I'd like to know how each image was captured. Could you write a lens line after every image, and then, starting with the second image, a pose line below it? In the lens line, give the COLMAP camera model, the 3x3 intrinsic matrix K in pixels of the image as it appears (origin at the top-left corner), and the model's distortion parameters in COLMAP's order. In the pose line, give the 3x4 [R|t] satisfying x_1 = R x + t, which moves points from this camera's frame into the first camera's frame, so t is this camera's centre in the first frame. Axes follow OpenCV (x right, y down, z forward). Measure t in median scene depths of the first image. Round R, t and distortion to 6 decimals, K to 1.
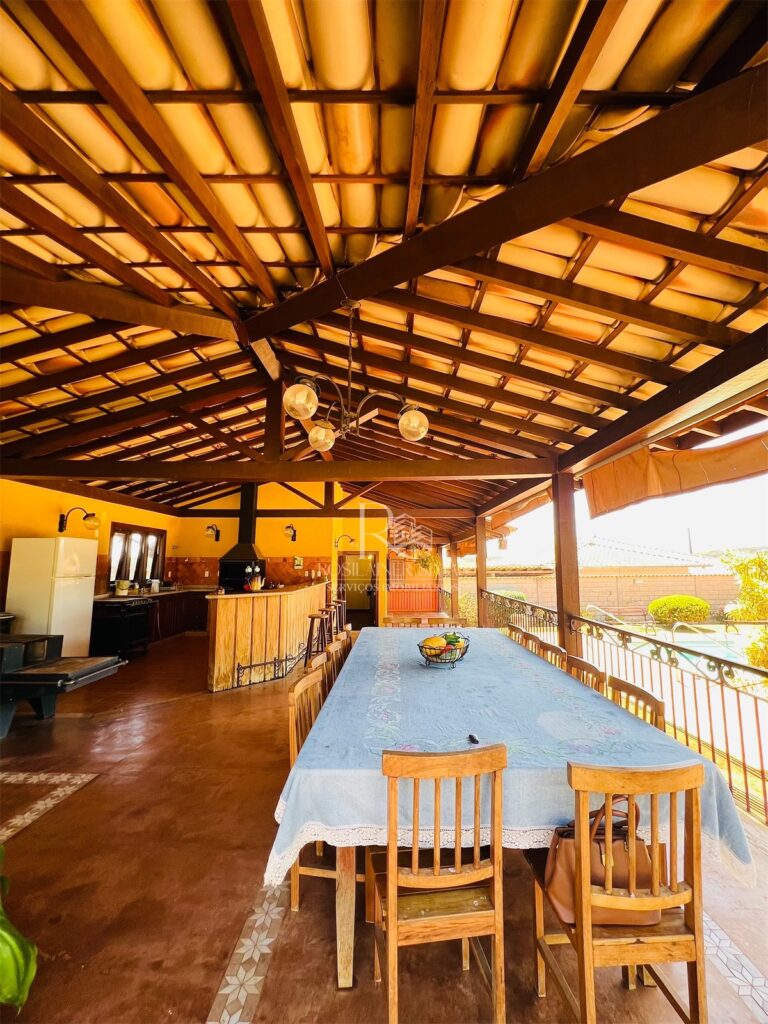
lens RADIAL K [[411.7, 0, 384.0], [0, 411.7, 514.6], [0, 0, 1]] dist [0.001637, -0.002264]
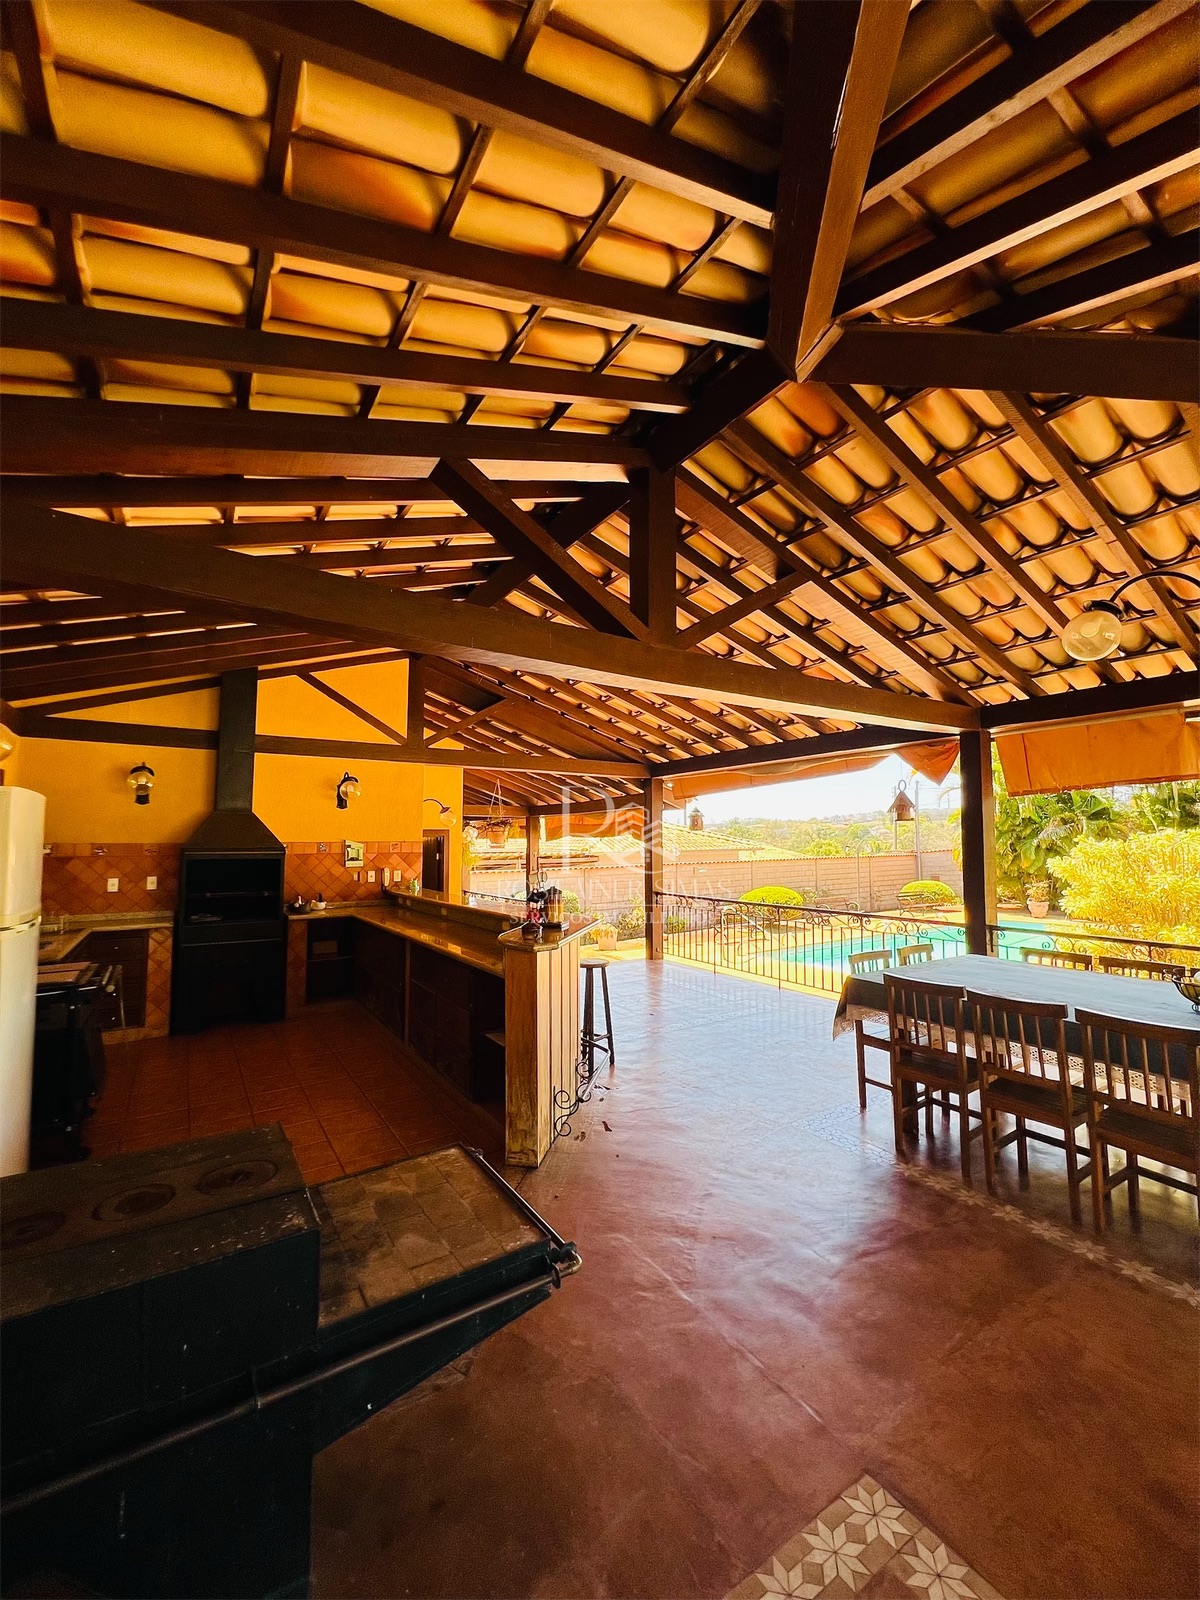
lens RADIAL K [[643.3, 0, 600.0], [0, 643.3, 803.0], [0, 0, 1]] dist [0.001637, -0.002264]
pose [[0.835871, 0.028369, 0.548192, -0.379066], [-0.054736, 0.997994, 0.031814, 0.018865], [-0.546189, -0.056598, 0.835747, 0.222864]]
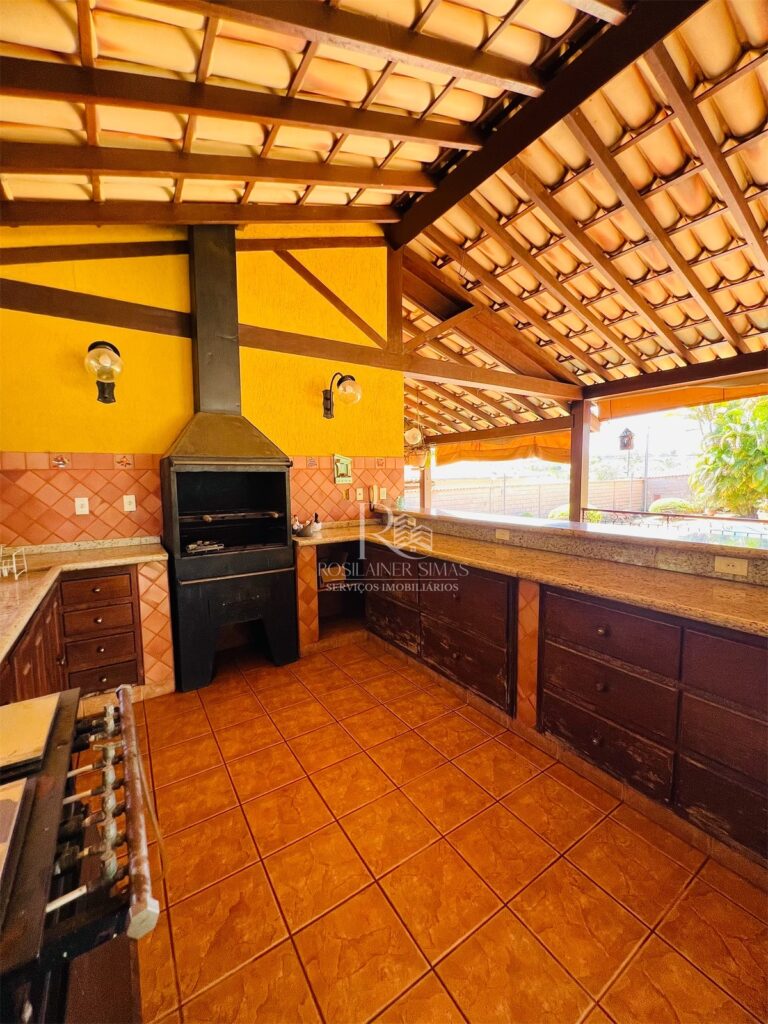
lens RADIAL K [[411.7, 0, 386.2], [0, 411.7, 504.5], [0, 0, 1]] dist [0.001637, -0.002264]
pose [[0.827012, -0.059261, 0.559053, -0.413668], [-0.054100, 0.981424, 0.184065, 0.071281], [-0.559576, -0.182469, 0.808443, 0.613546]]
